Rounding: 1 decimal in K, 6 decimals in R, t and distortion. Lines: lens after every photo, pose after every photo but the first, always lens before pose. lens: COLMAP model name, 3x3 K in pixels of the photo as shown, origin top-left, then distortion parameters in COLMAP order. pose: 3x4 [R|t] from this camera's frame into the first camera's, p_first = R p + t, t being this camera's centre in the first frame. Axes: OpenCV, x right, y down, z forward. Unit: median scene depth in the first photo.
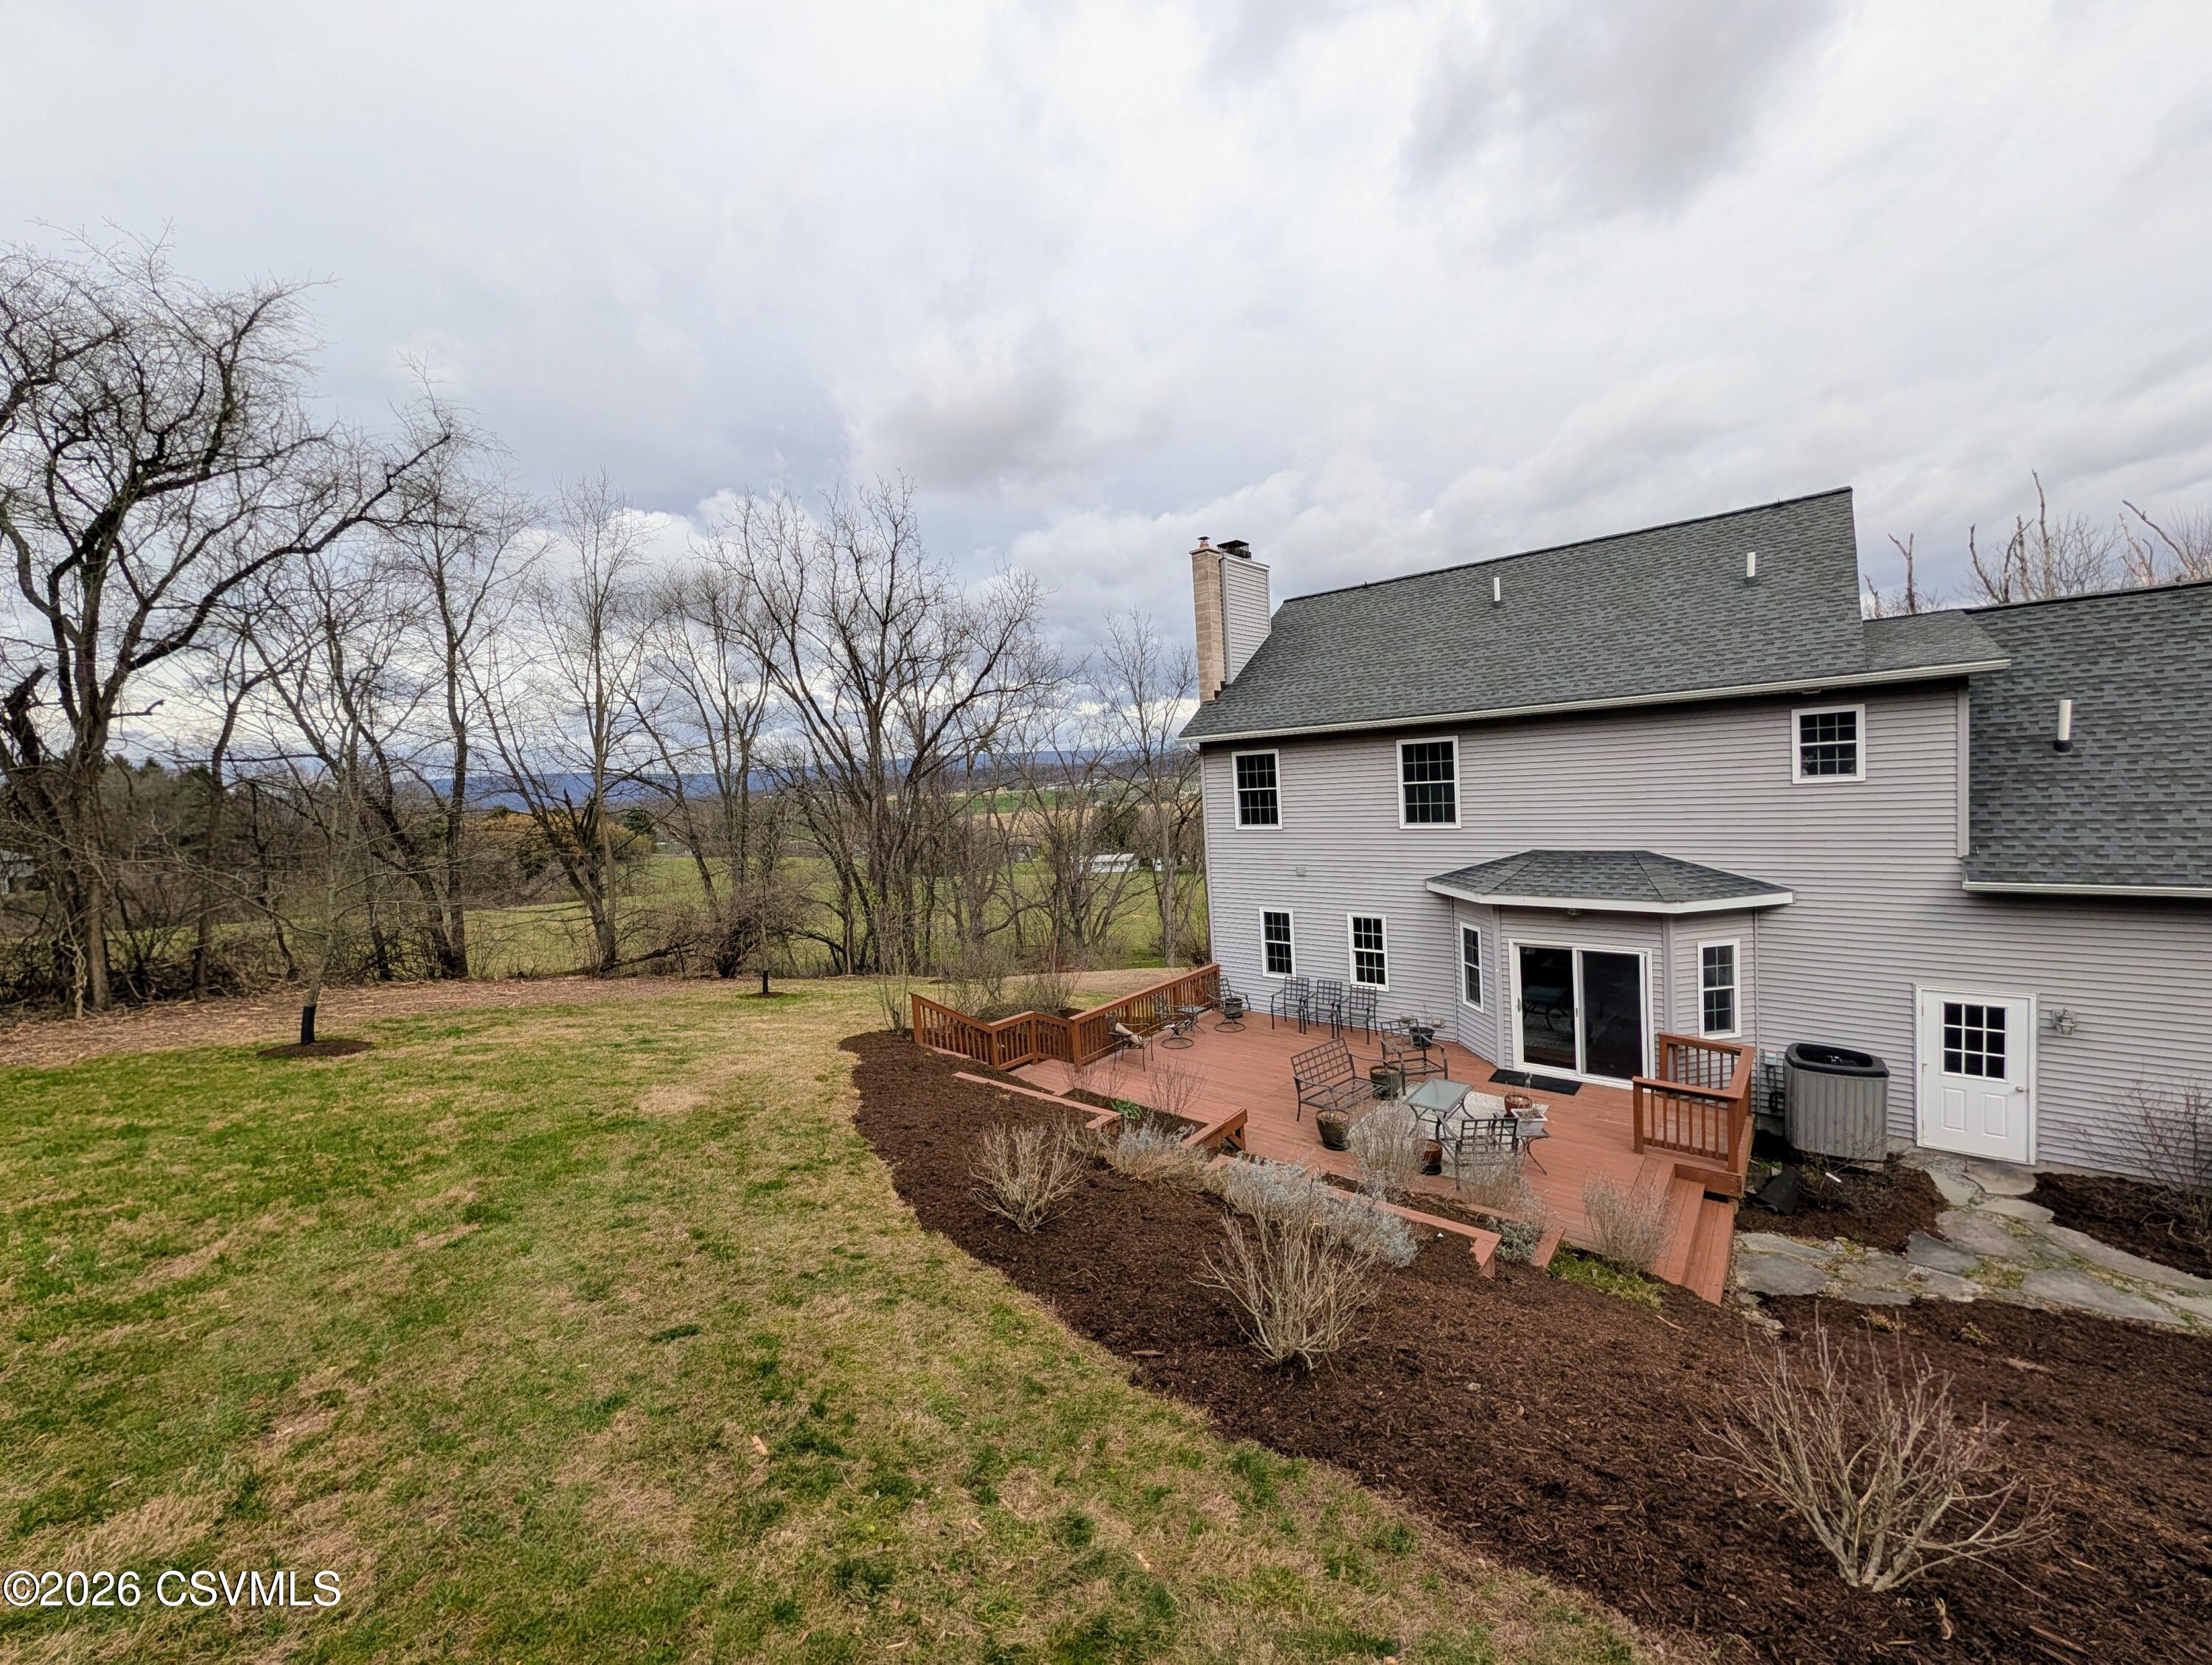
lens RADIAL K [[878.7, 0, 1110.0], [0, 878.7, 841.3], [0, 0, 1]] dist [-0.001938, -0.000083]
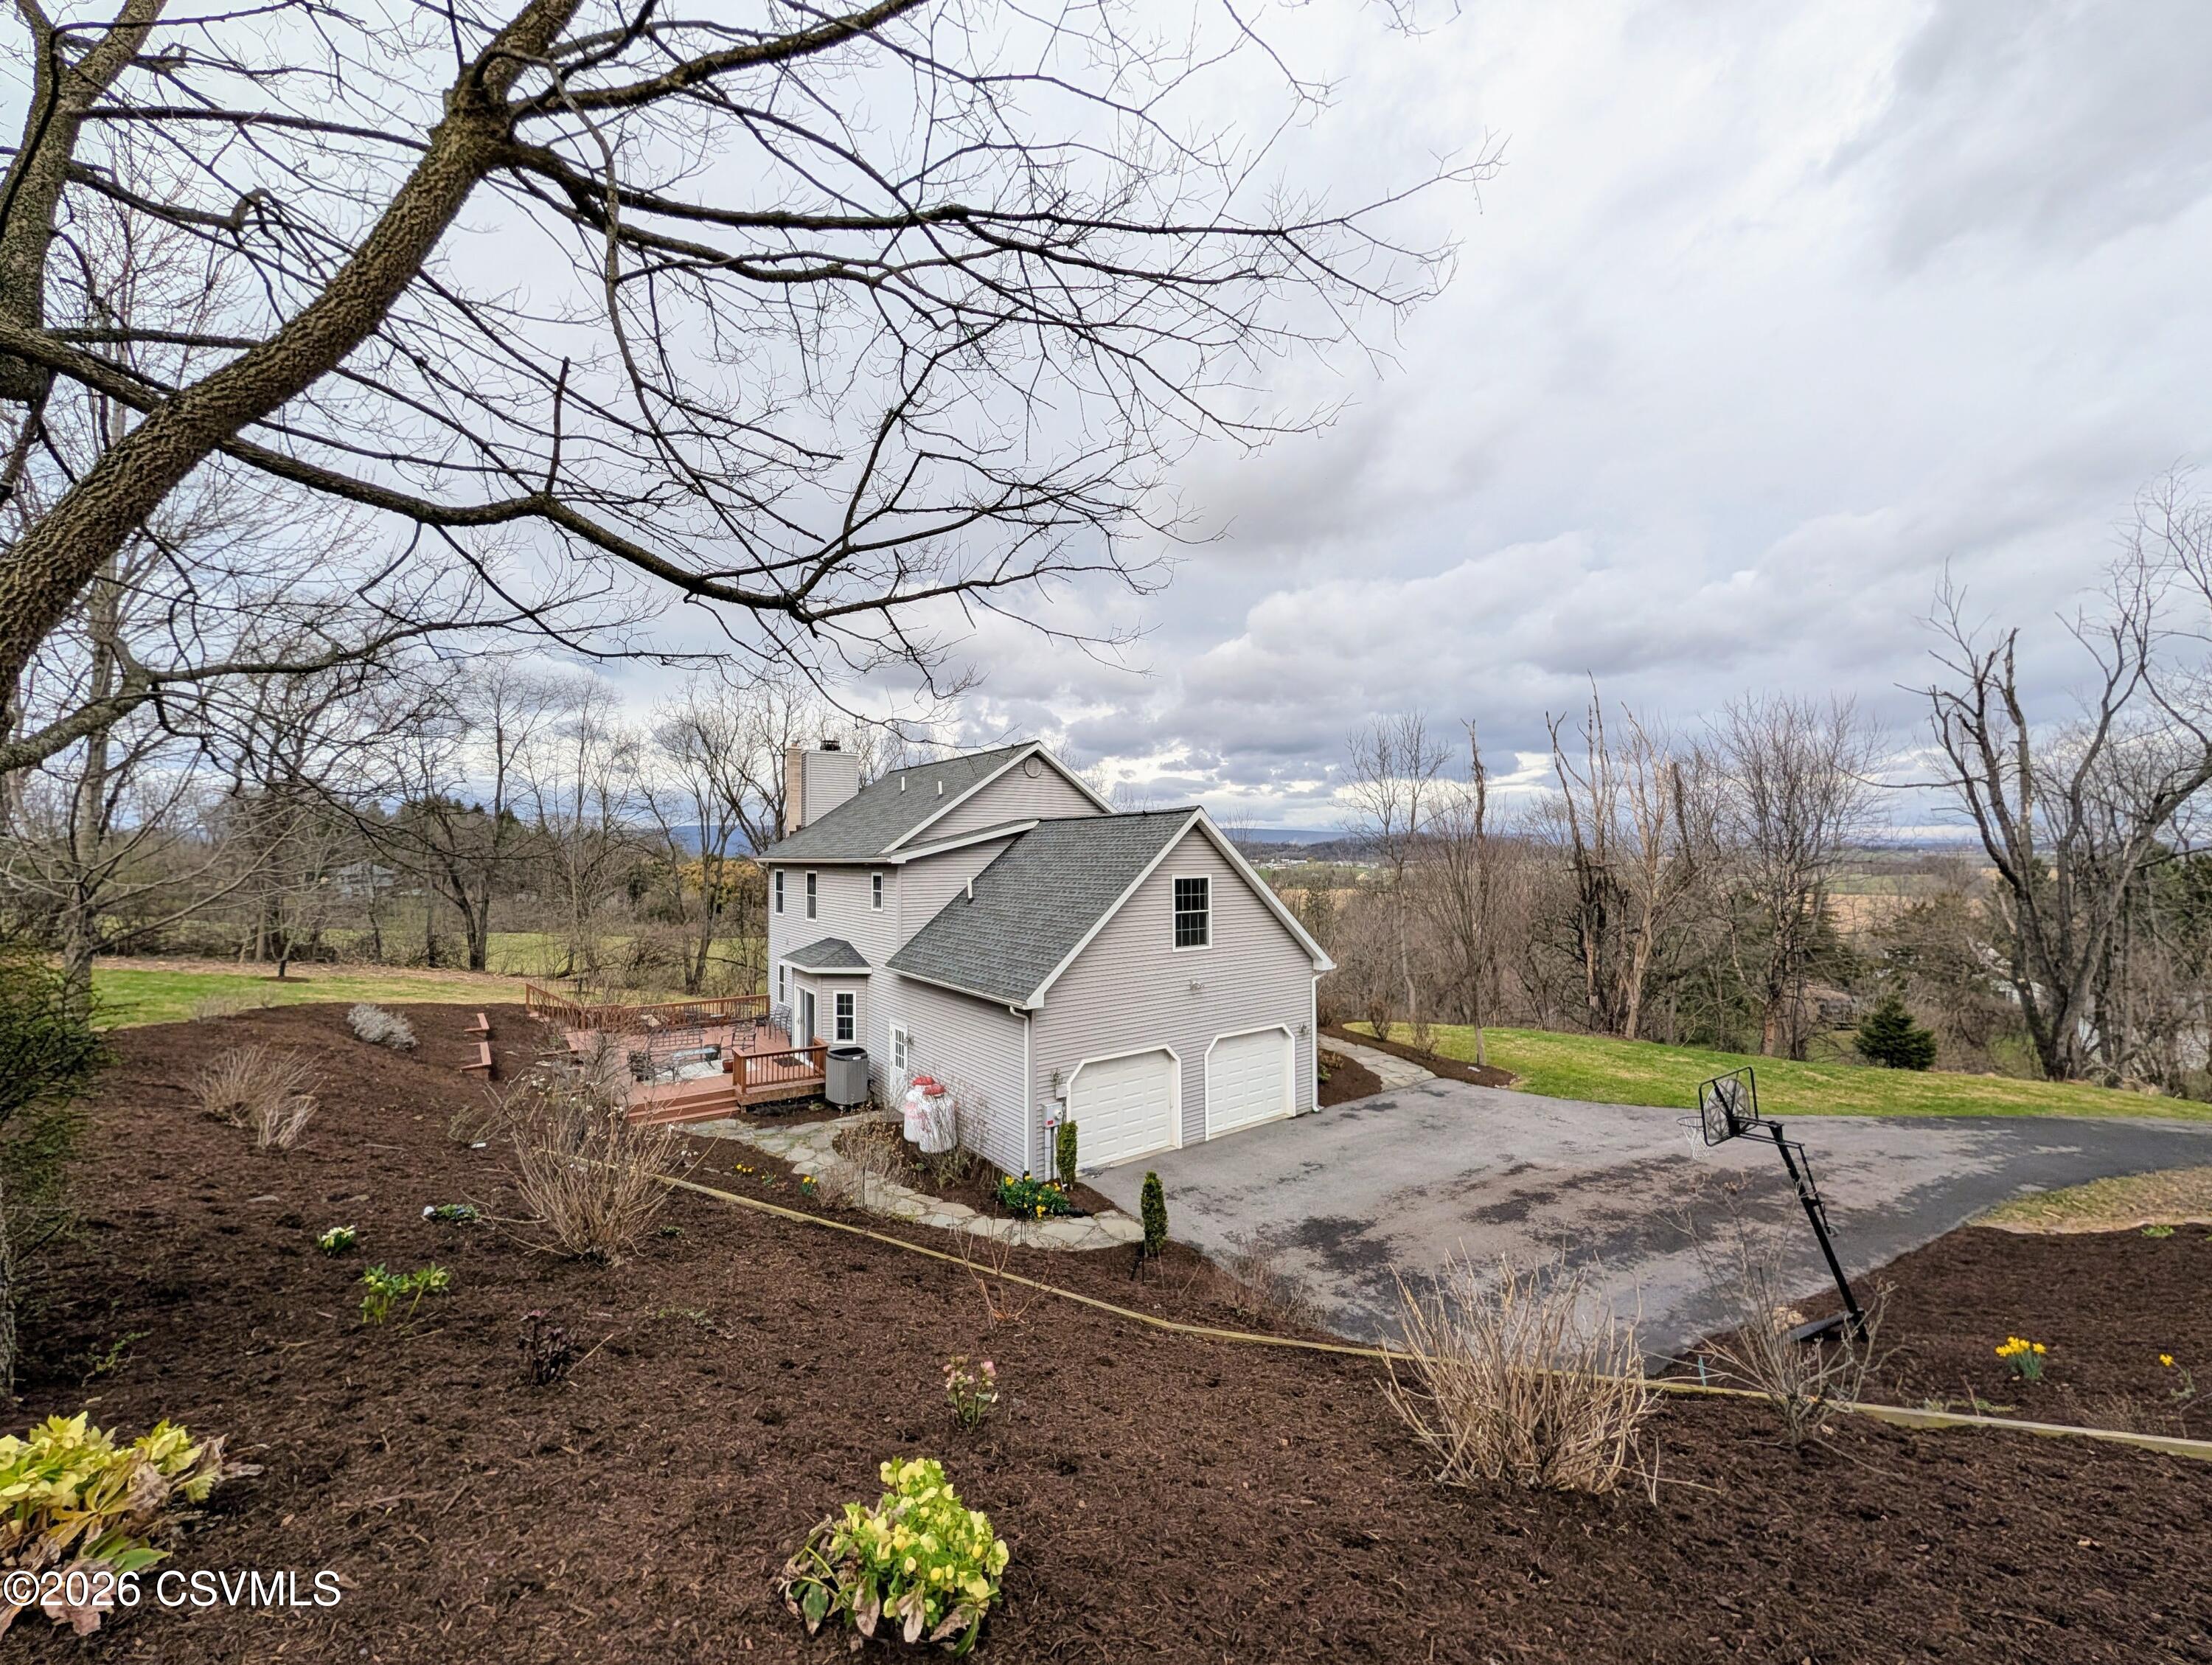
lens RADIAL K [[878.7, 0, 1110.0], [0, 878.7, 841.3], [0, 0, 1]] dist [-0.001938, -0.000083]
pose [[0.969723, 0.049948, -0.239046, 1.486298], [-0.068365, 0.995245, -0.069379, -0.101621], [0.234444, 0.083621, 0.968527, -0.644700]]
